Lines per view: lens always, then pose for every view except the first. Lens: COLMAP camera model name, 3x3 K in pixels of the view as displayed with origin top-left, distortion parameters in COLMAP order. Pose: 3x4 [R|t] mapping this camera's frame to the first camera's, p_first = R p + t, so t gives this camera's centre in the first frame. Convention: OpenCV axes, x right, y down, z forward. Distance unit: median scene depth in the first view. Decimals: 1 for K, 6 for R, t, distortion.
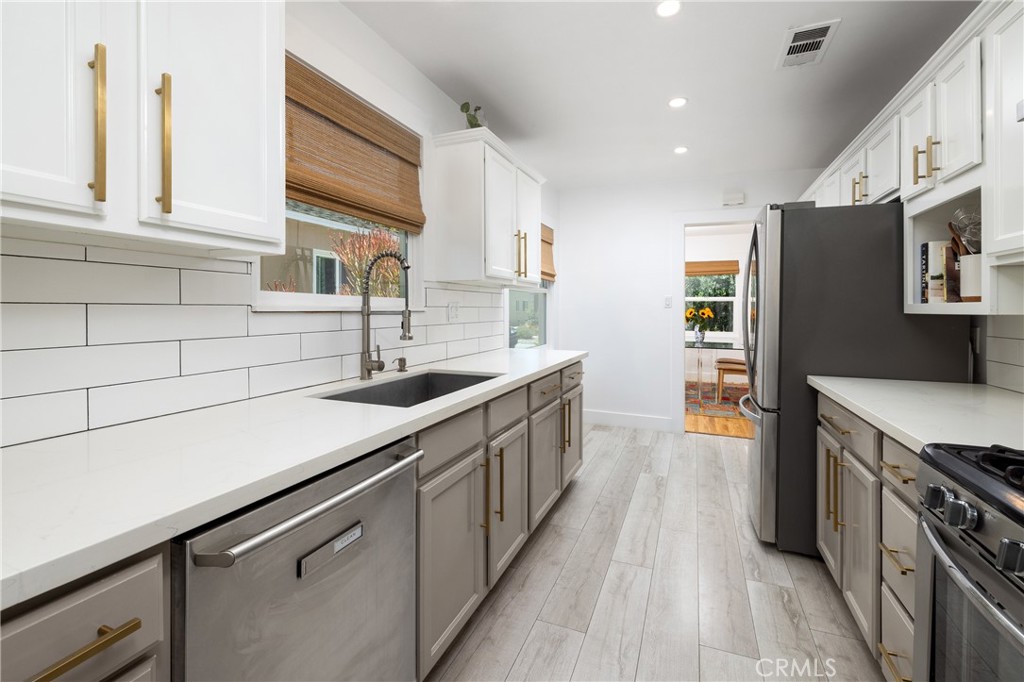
lens RADIAL K [[443.6, 0, 516.9], [0, 443.6, 311.2], [0, 0, 1]] dist [-0.000662, 0.000004]
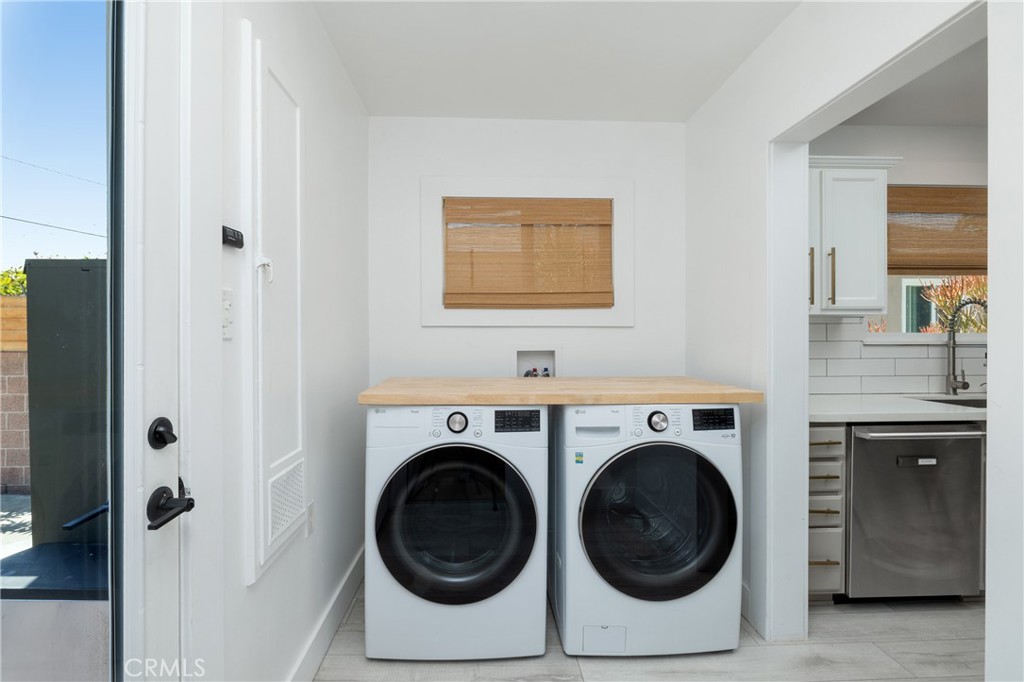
lens RADIAL K [[461.5, 0, 512.0], [0, 461.5, 341.0], [0, 0, 1]] dist [0.000369, 0.000120]
pose [[0.426370, -0.002444, -0.904545, 0.358672], [-0.003197, 0.999986, -0.004209, -0.000662], [0.904543, 0.004687, 0.426357, -0.802872]]
